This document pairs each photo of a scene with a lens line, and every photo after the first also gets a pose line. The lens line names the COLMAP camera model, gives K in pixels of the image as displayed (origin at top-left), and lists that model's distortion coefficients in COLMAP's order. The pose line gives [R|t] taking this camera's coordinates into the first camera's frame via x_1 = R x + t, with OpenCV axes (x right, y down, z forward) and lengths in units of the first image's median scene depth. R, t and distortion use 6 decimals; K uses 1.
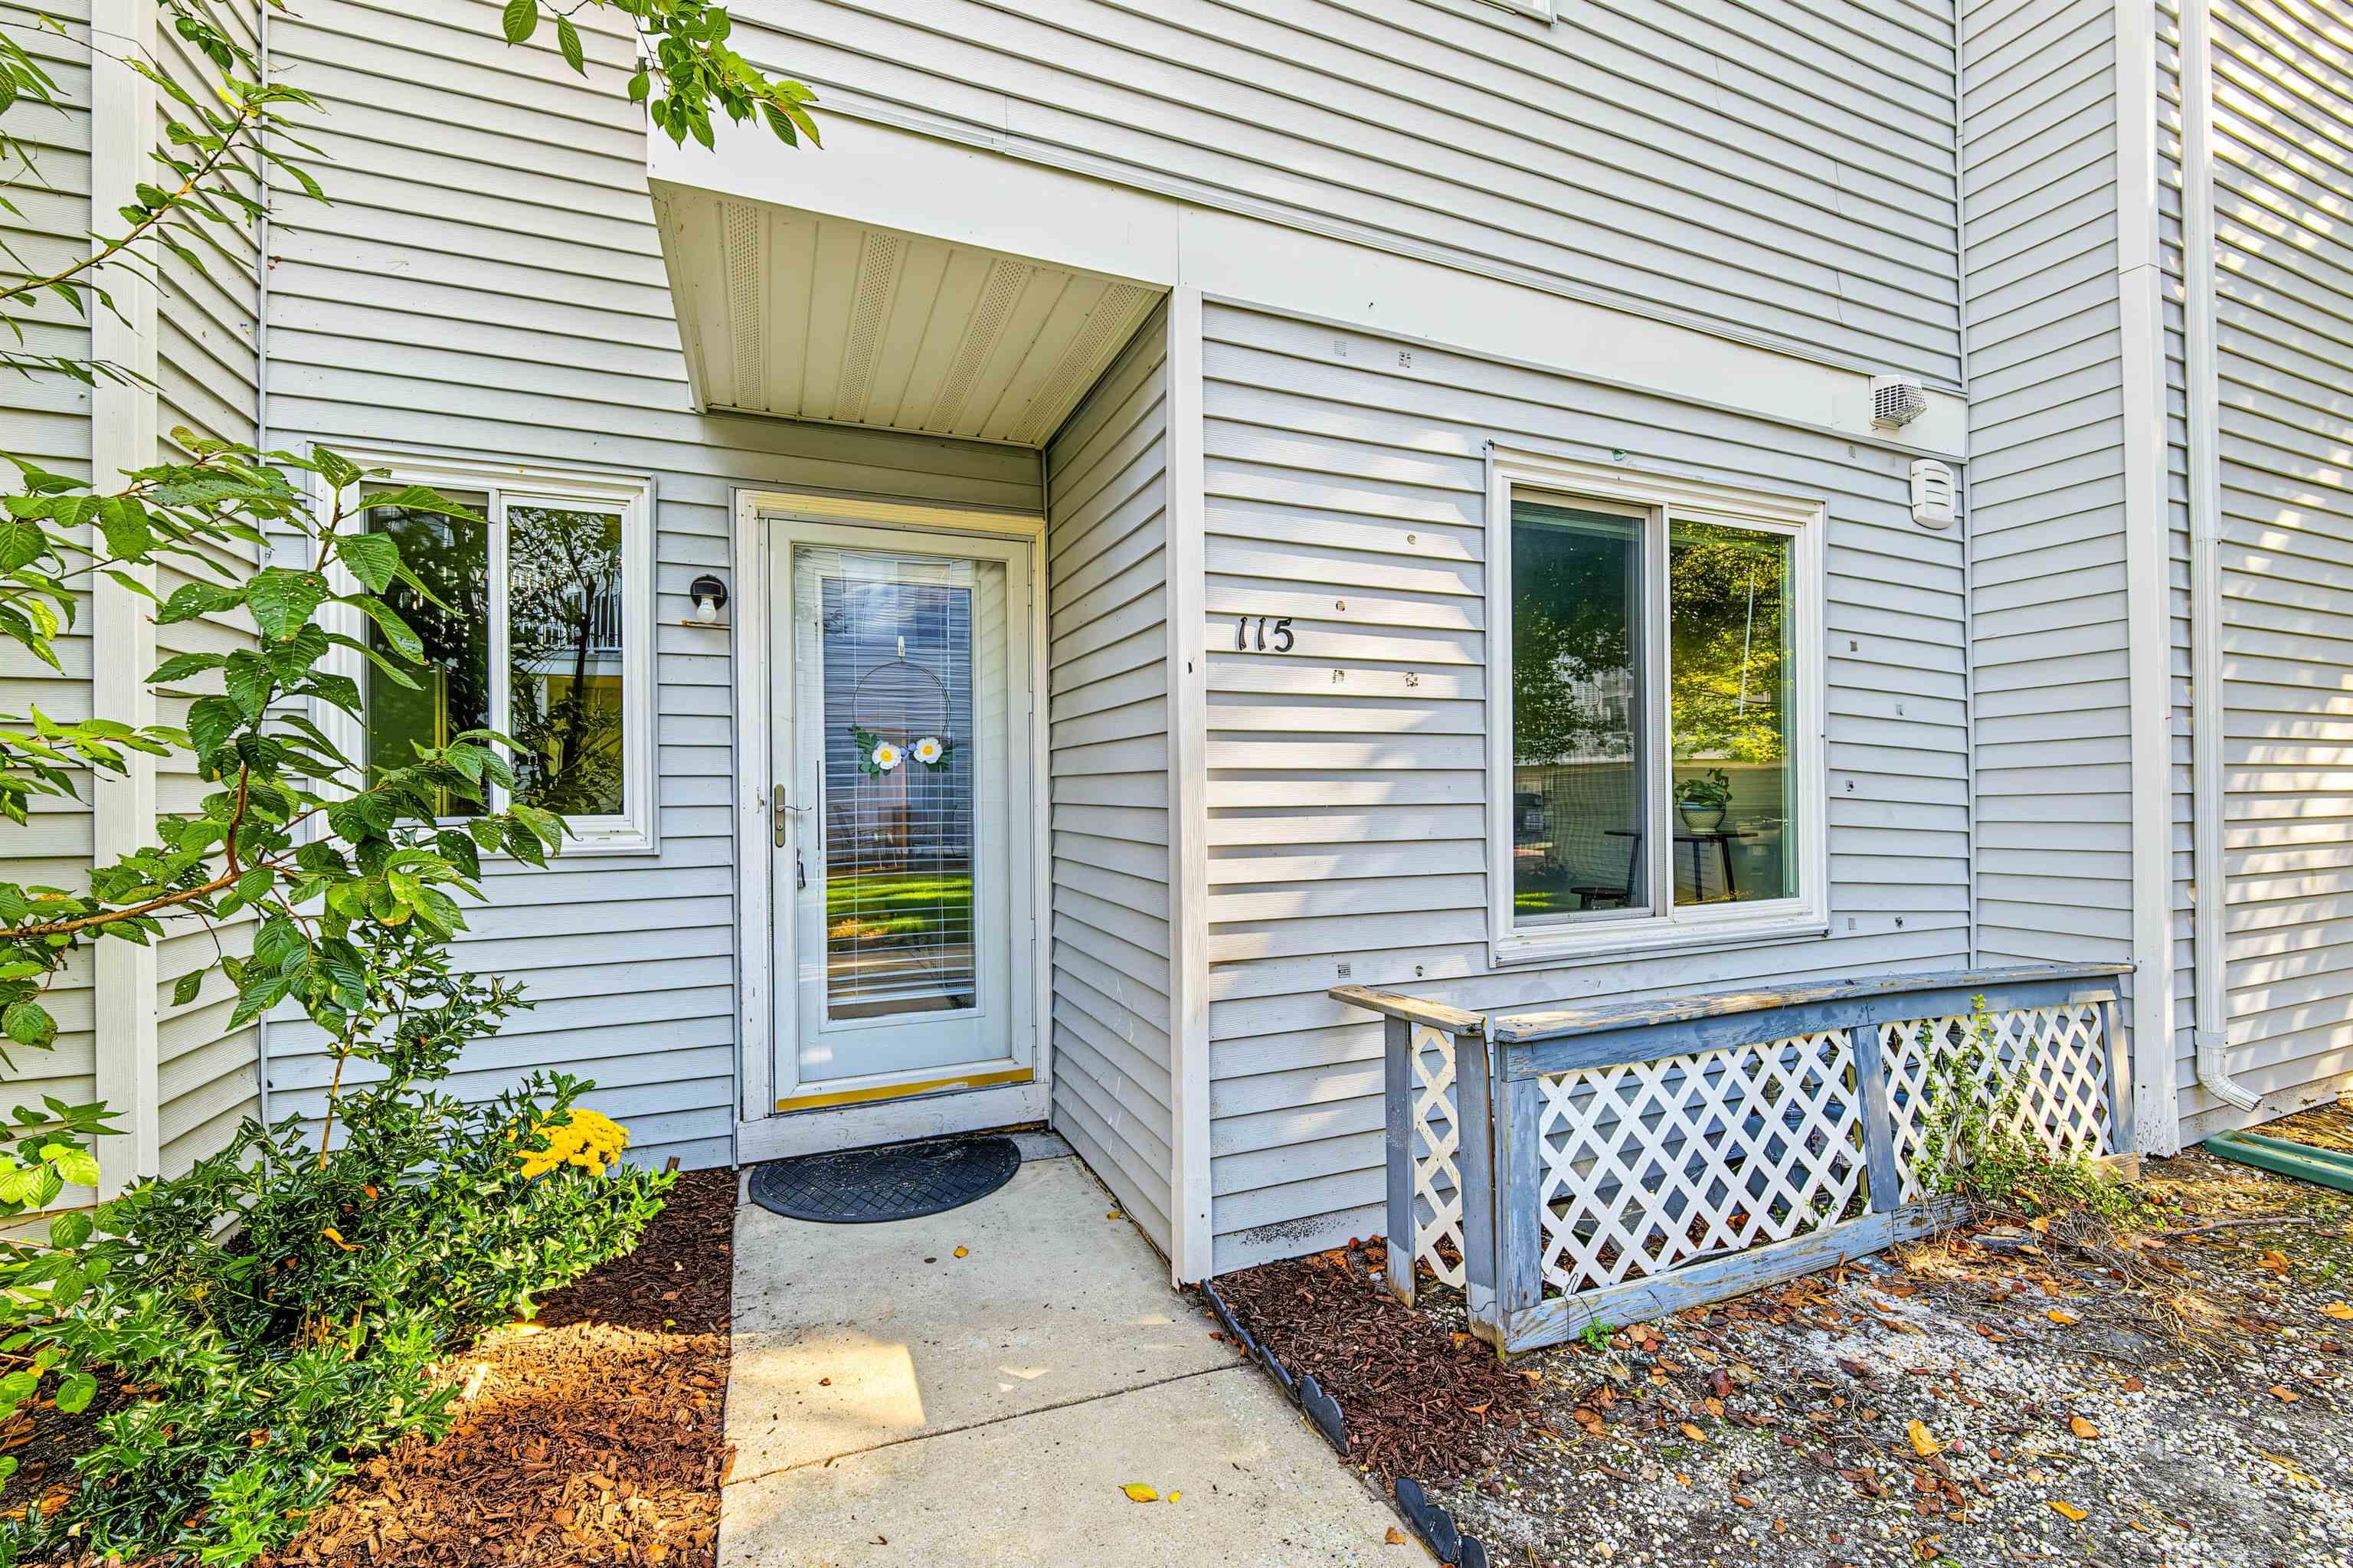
lens RADIAL K [[948.1, 0, 1179.0], [0, 948.1, 789.5], [0, 0, 1]] dist [-0.006514, -0.000071]
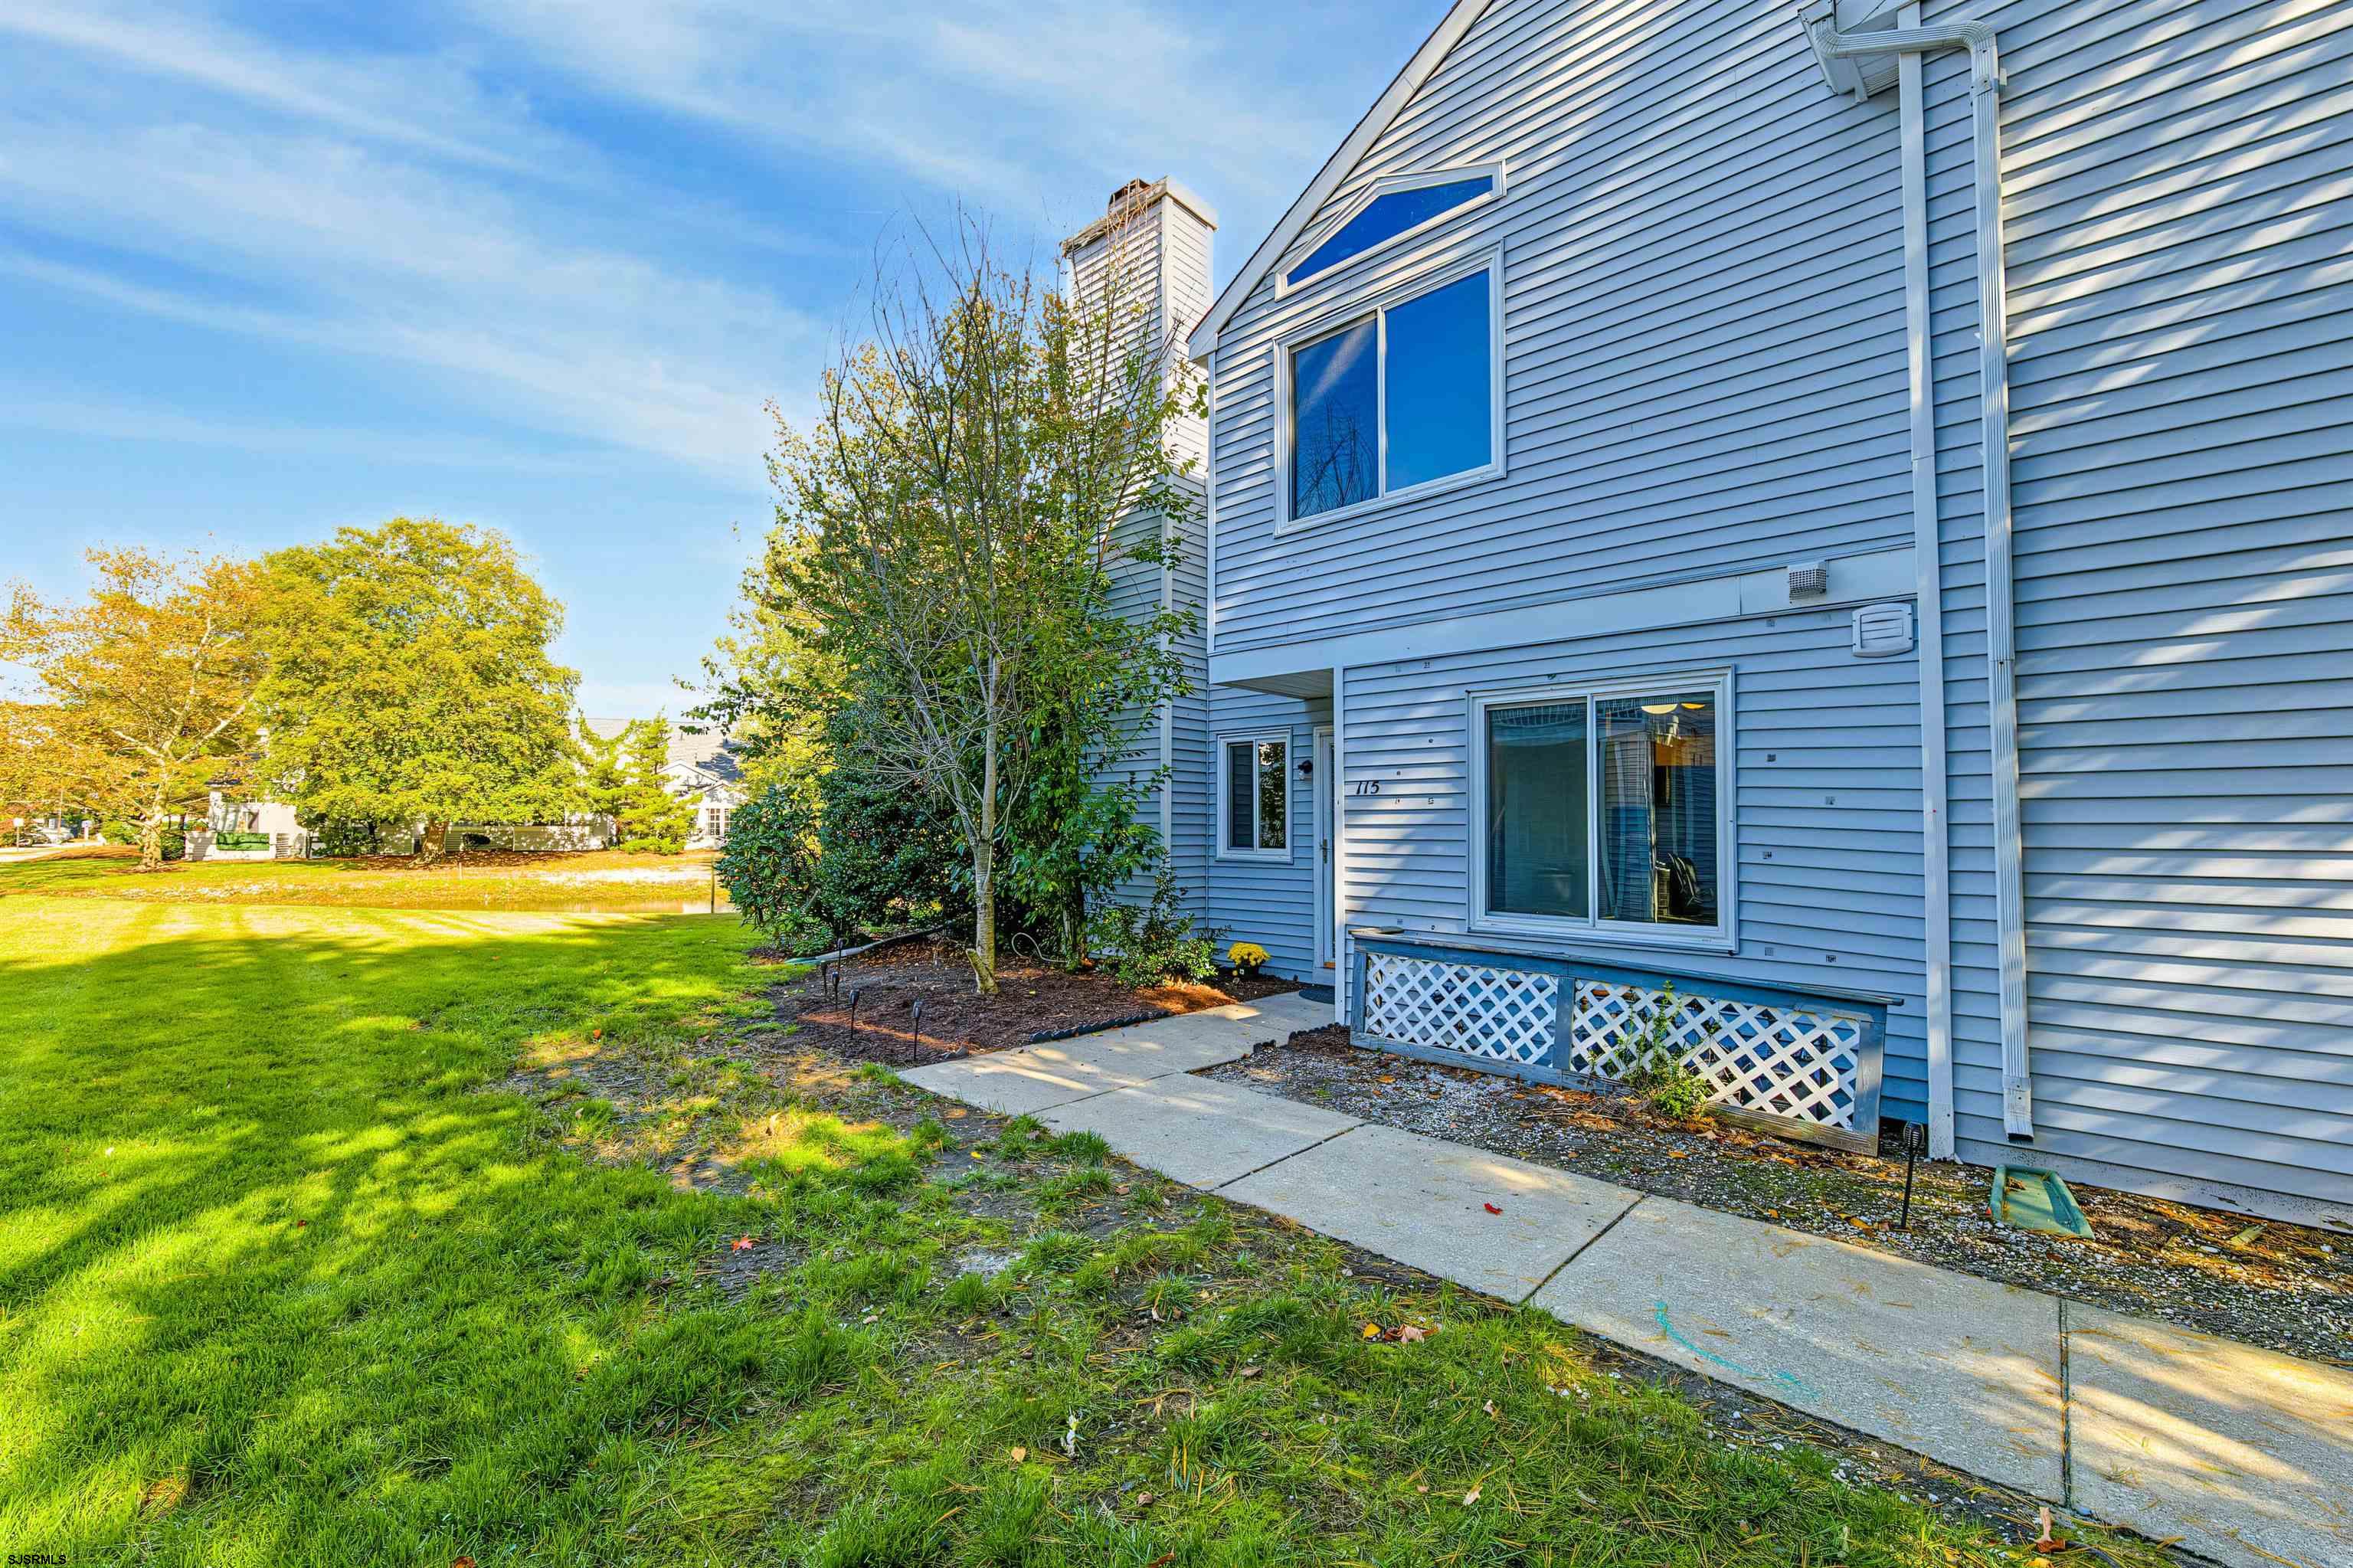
lens RADIAL K [[937.8, 0, 1166.1], [0, 937.8, 798.1], [0, 0, 1]] dist [-0.017175, -0.000176]
pose [[0.414795, -0.018067, -0.909735, 2.126406], [-0.006435, 0.999720, -0.022788, -0.069844], [0.909892, 0.015307, 0.414563, -0.557243]]
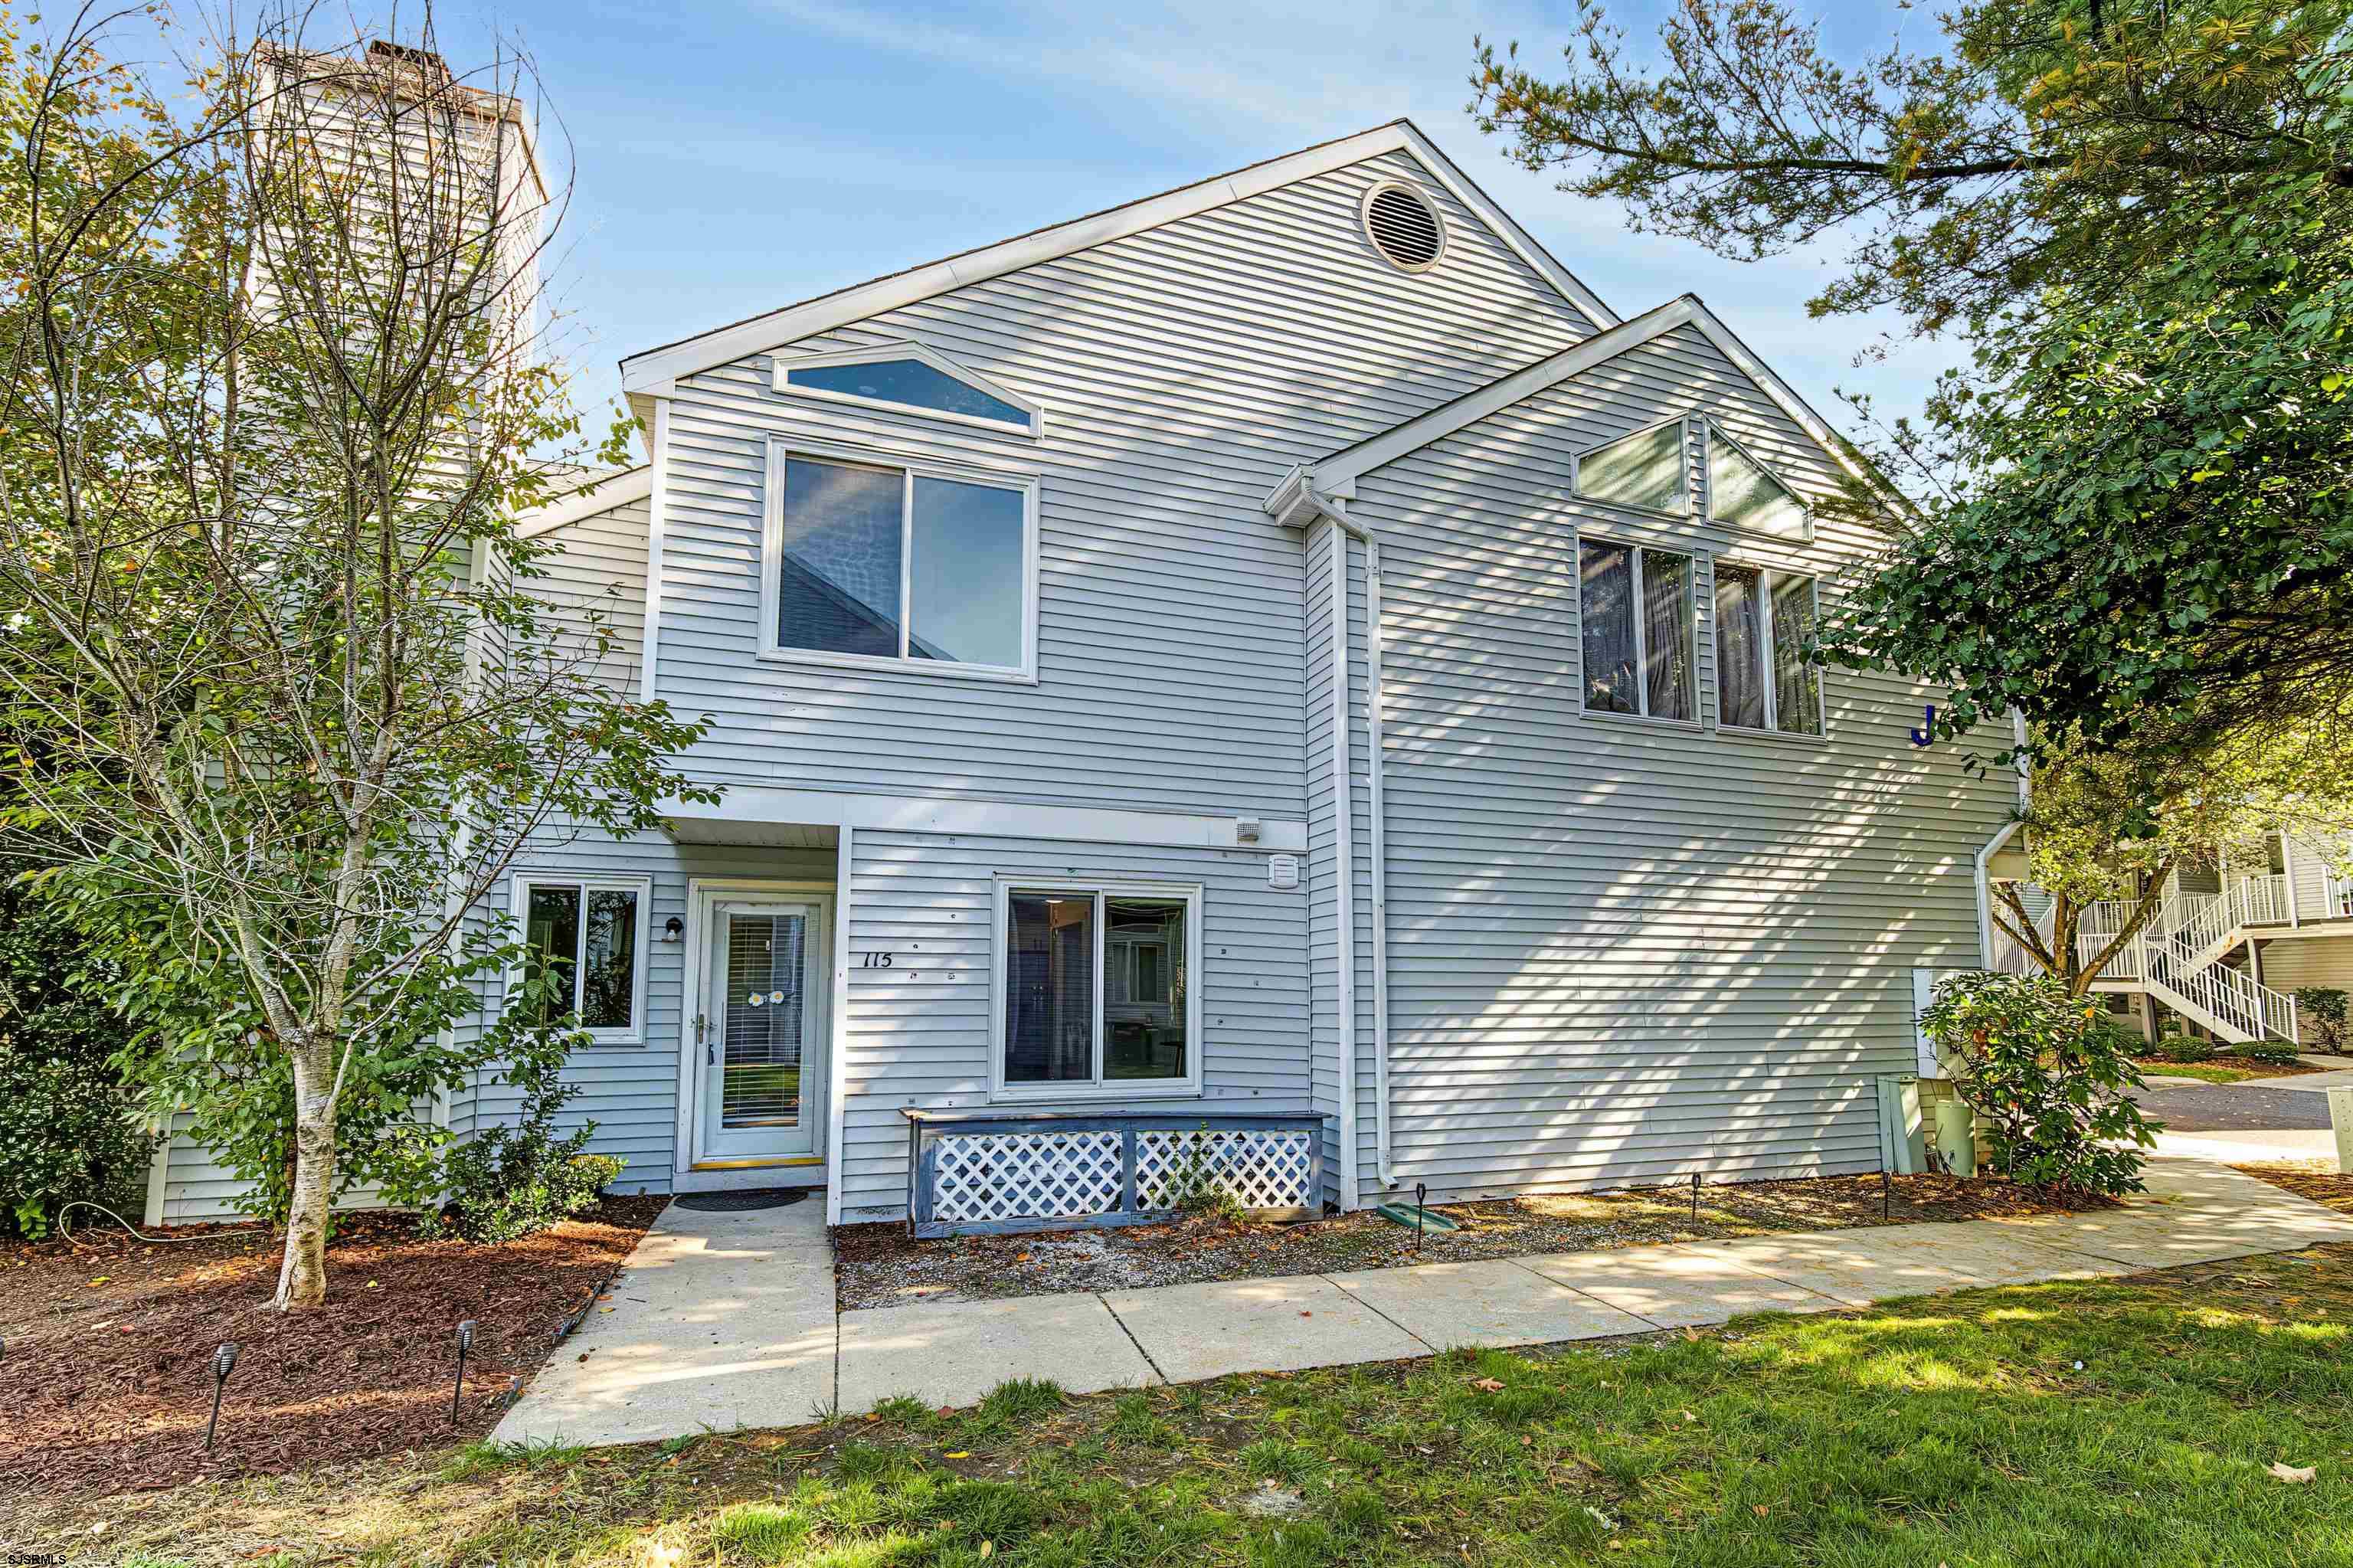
lens RADIAL K [[964.2, 0, 1170.7], [0, 964.2, 897.5], [0, 0, 1]] dist [-0.016882, -0.000077]
pose [[0.997306, 0.006314, -0.073083, 0.985294], [-0.013055, 0.995661, -0.092138, -0.100786], [0.072184, 0.092844, 0.993061, -1.372017]]
